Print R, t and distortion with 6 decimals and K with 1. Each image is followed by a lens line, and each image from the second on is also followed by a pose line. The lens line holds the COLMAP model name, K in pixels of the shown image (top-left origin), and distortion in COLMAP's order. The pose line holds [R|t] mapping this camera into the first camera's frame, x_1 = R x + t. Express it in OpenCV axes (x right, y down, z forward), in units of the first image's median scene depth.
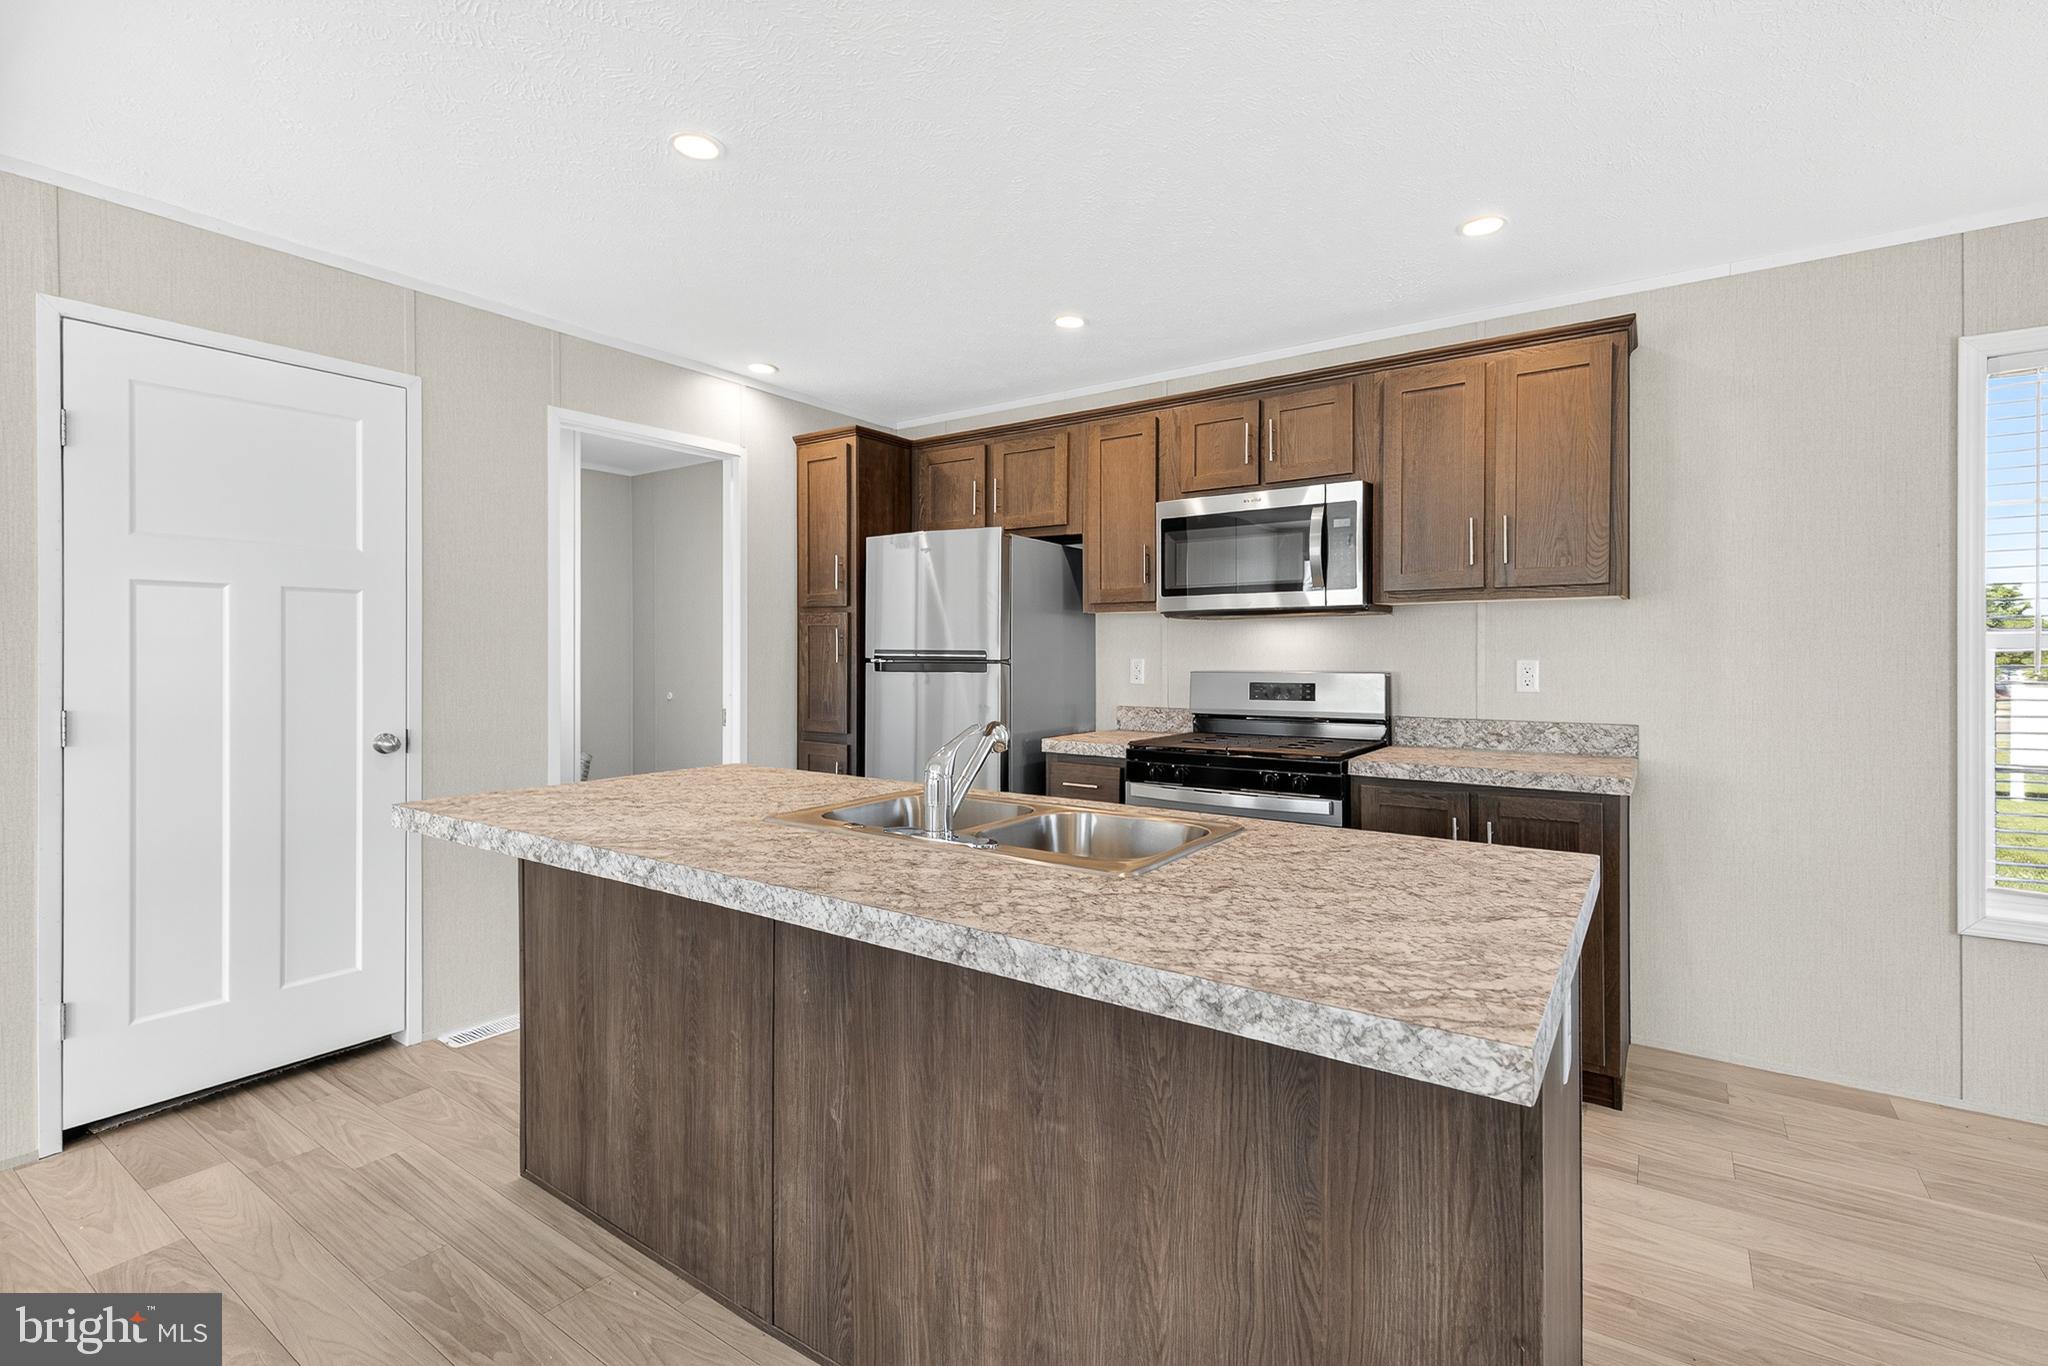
lens RADIAL K [[942.2, 0, 1030.8], [0, 942.2, 656.2], [0, 0, 1]] dist [0.016042, -0.011550]
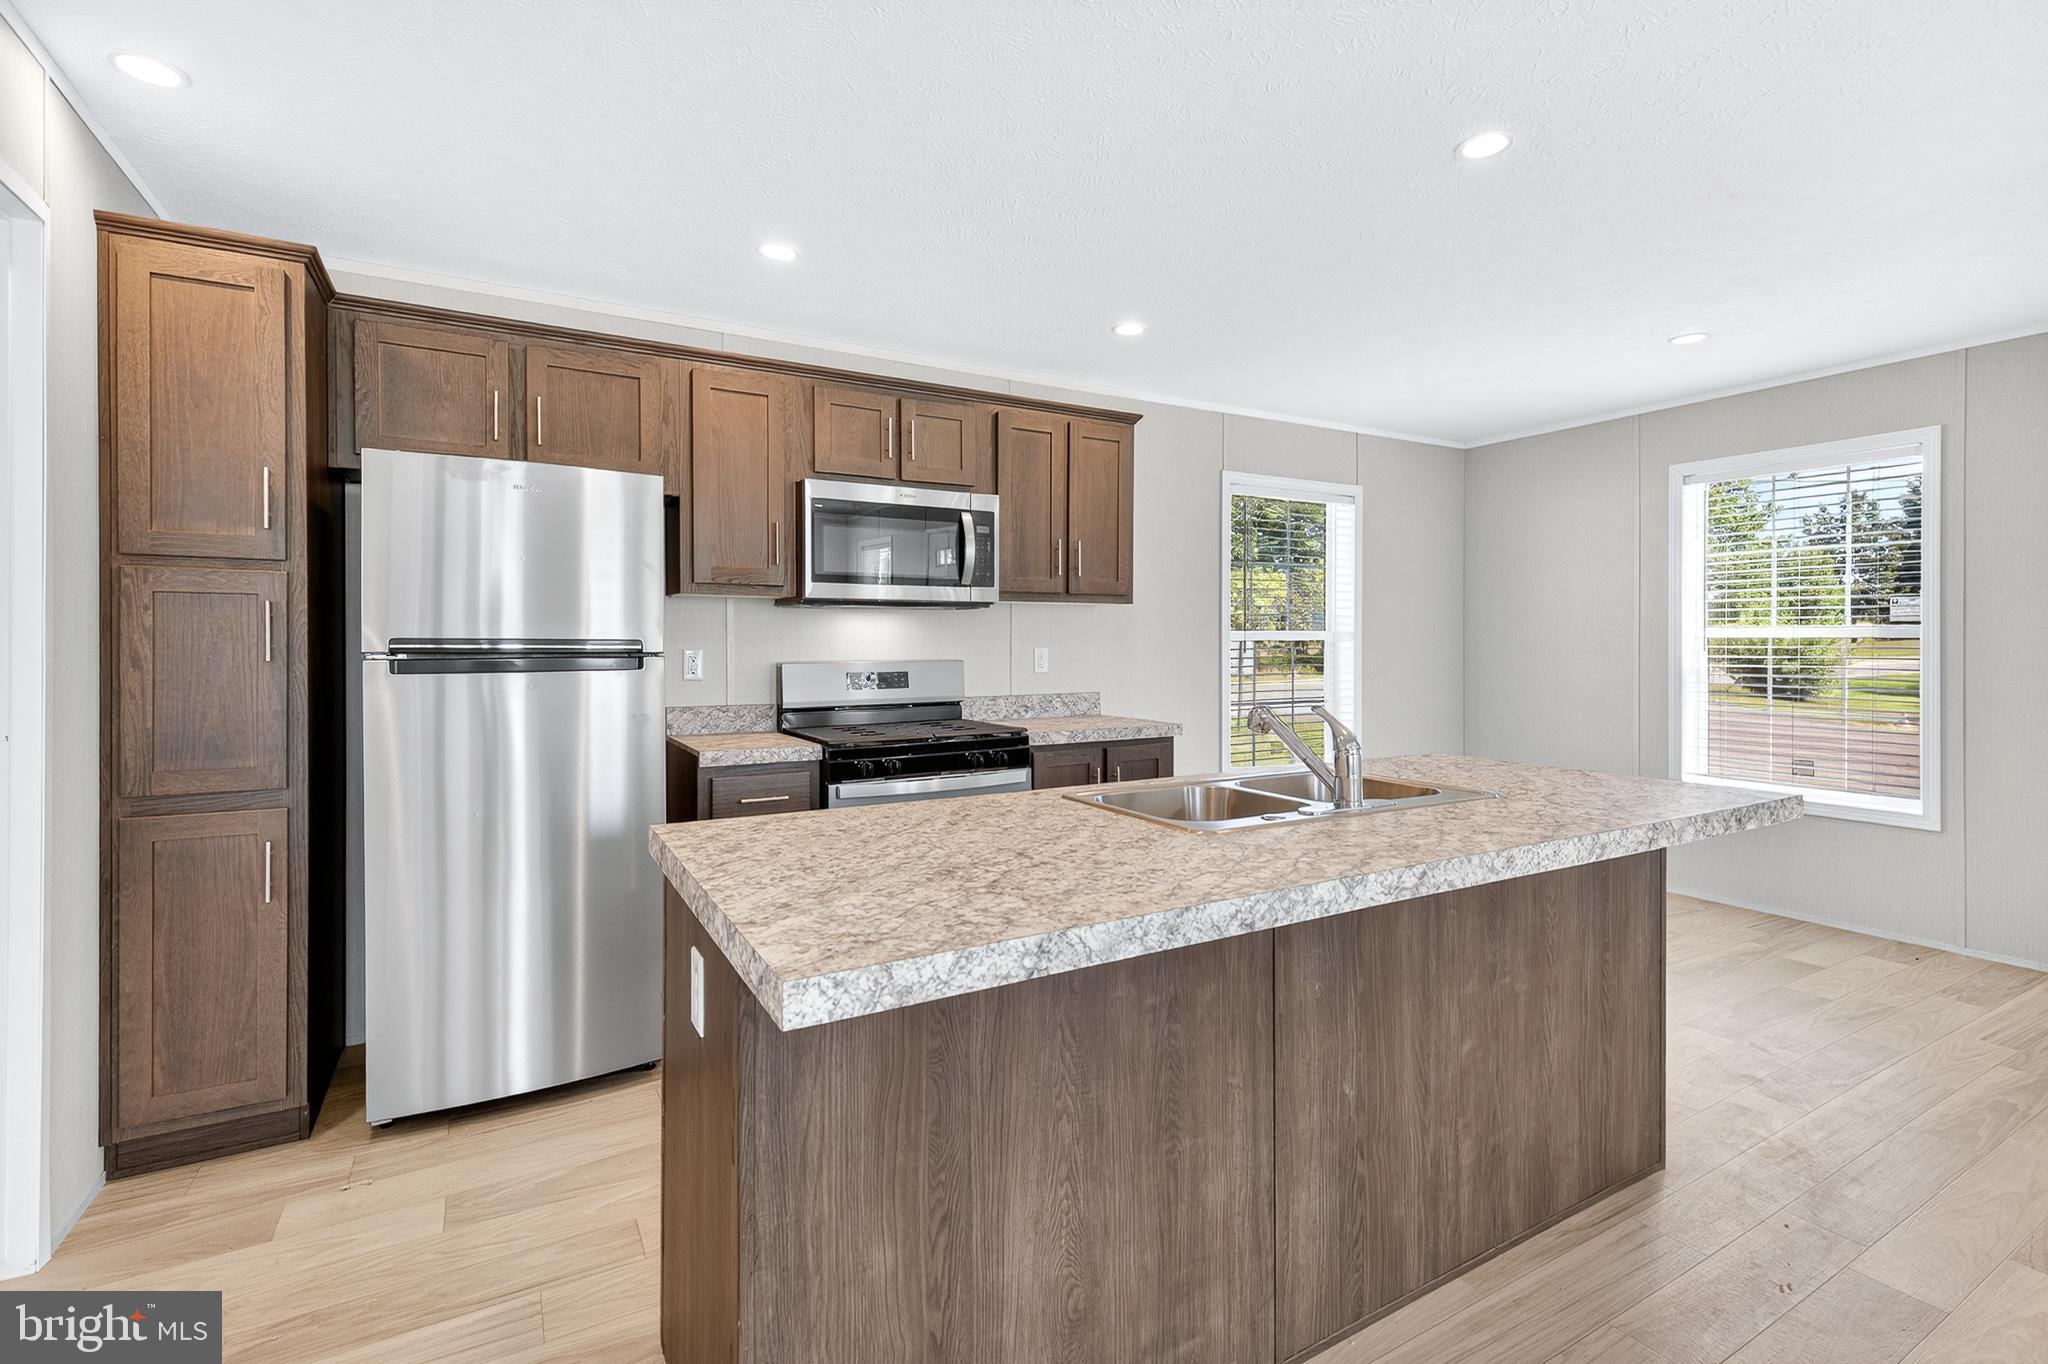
lens RADIAL K [[942.2, 0, 1030.8], [0, 942.2, 655.2], [0, 0, 1]] dist [0.016042, -0.011550]
pose [[0.418489, -0.012089, 0.908141, -0.848757], [0.005145, 0.999927, 0.010940, -0.000769], [-0.908207, 0.000094, 0.418521, 0.583334]]
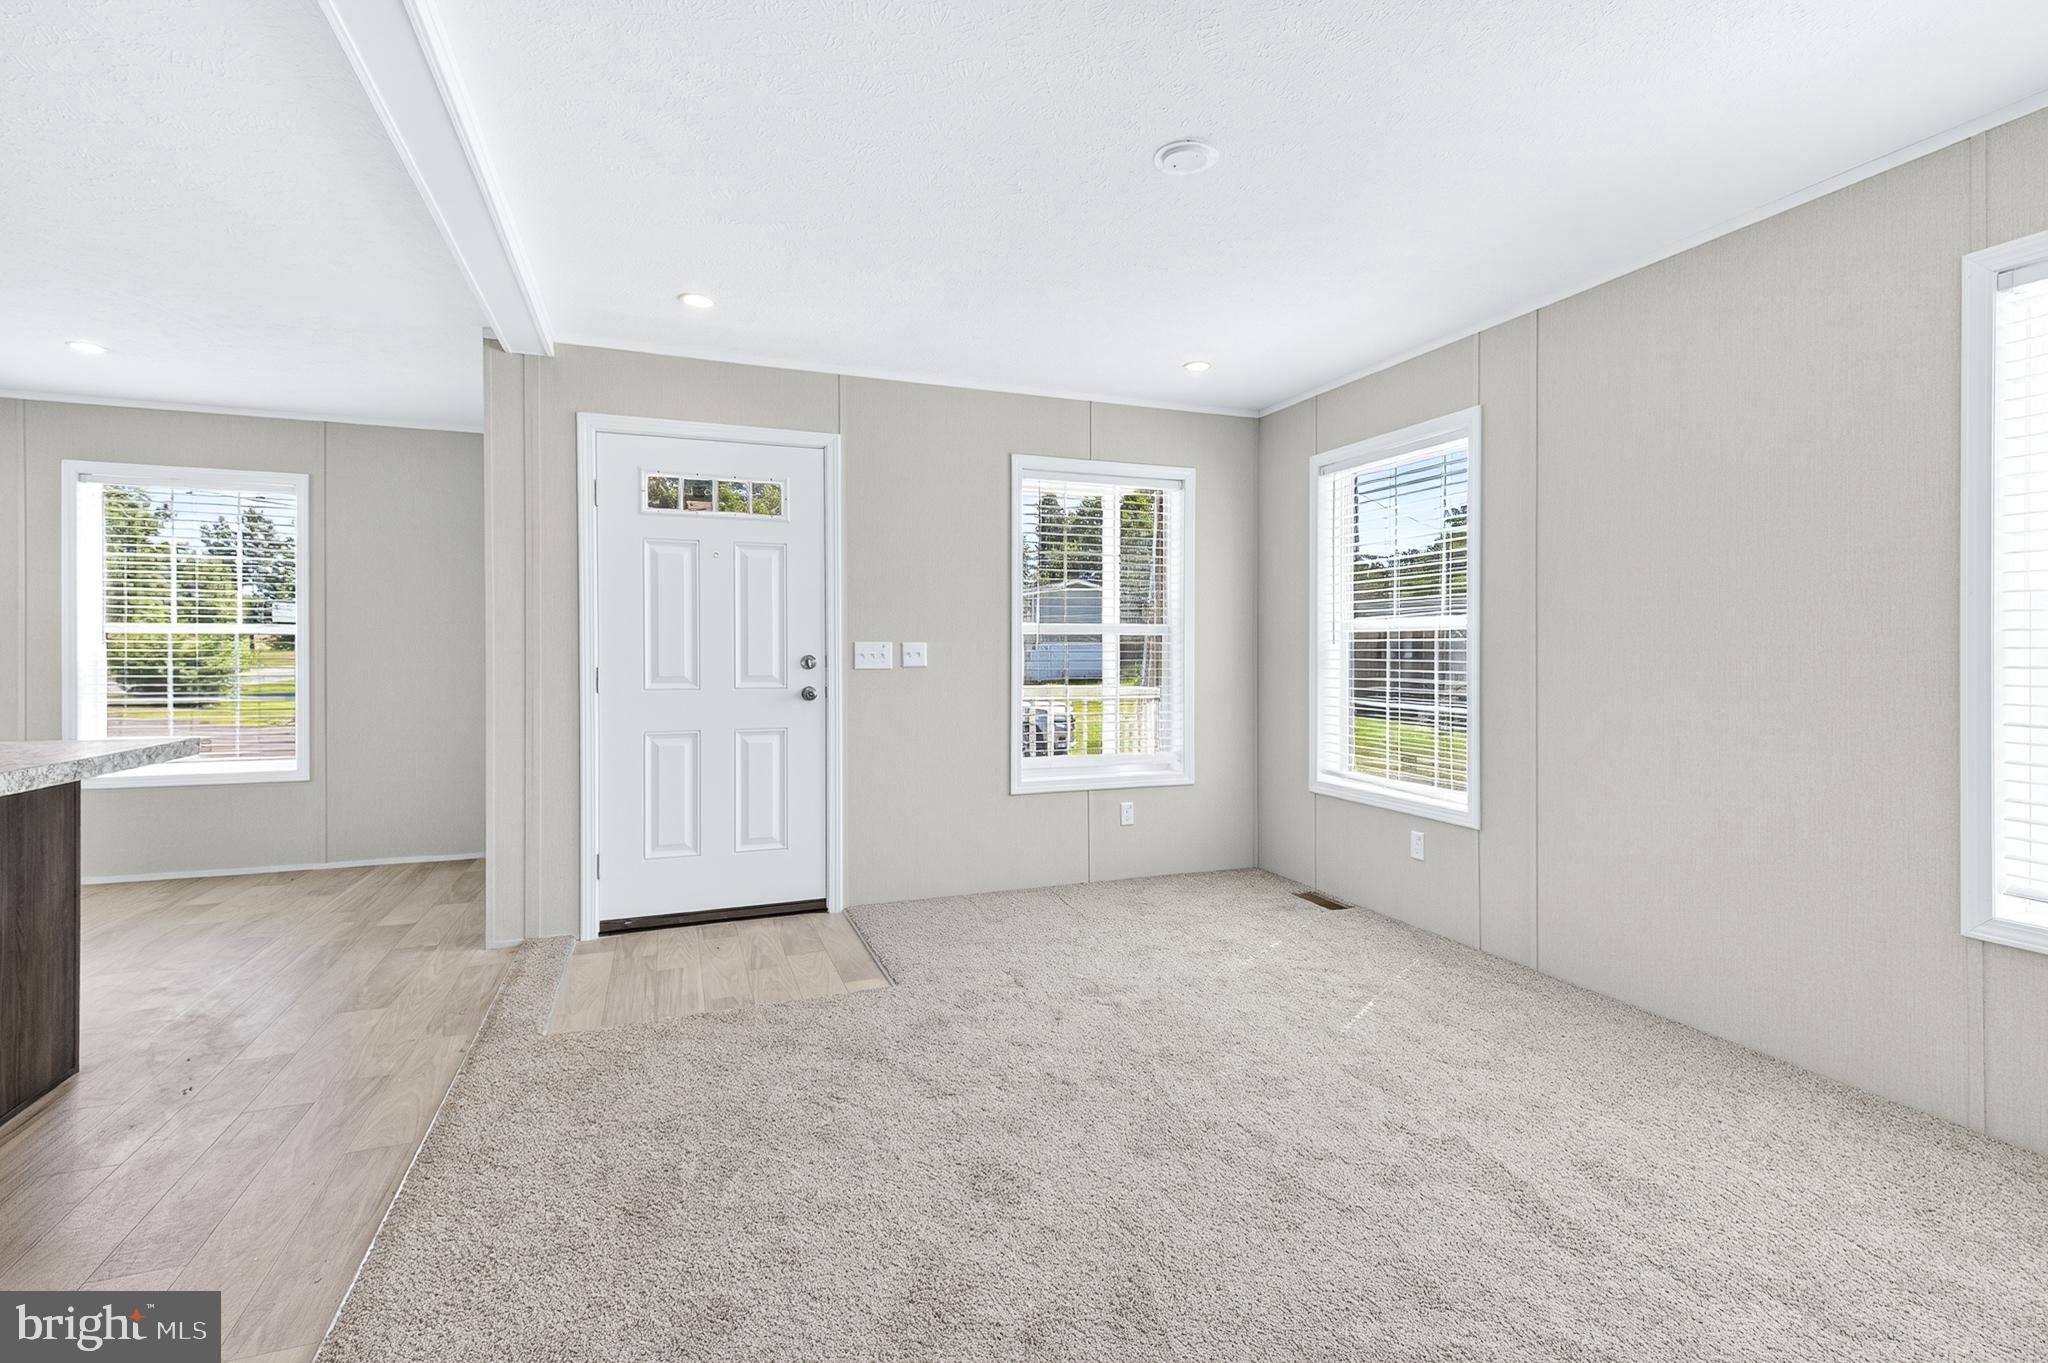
lens RADIAL K [[943.5, 0, 1054.5], [0, 943.5, 655.4], [0, 0, 1]] dist [0.017506, -0.010716]
pose [[-0.832213, -0.001550, 0.554454, -1.272266], [-0.001652, 0.999999, 0.000317, 0.033407], [-0.554454, -0.000652, -0.832214, 0.689363]]
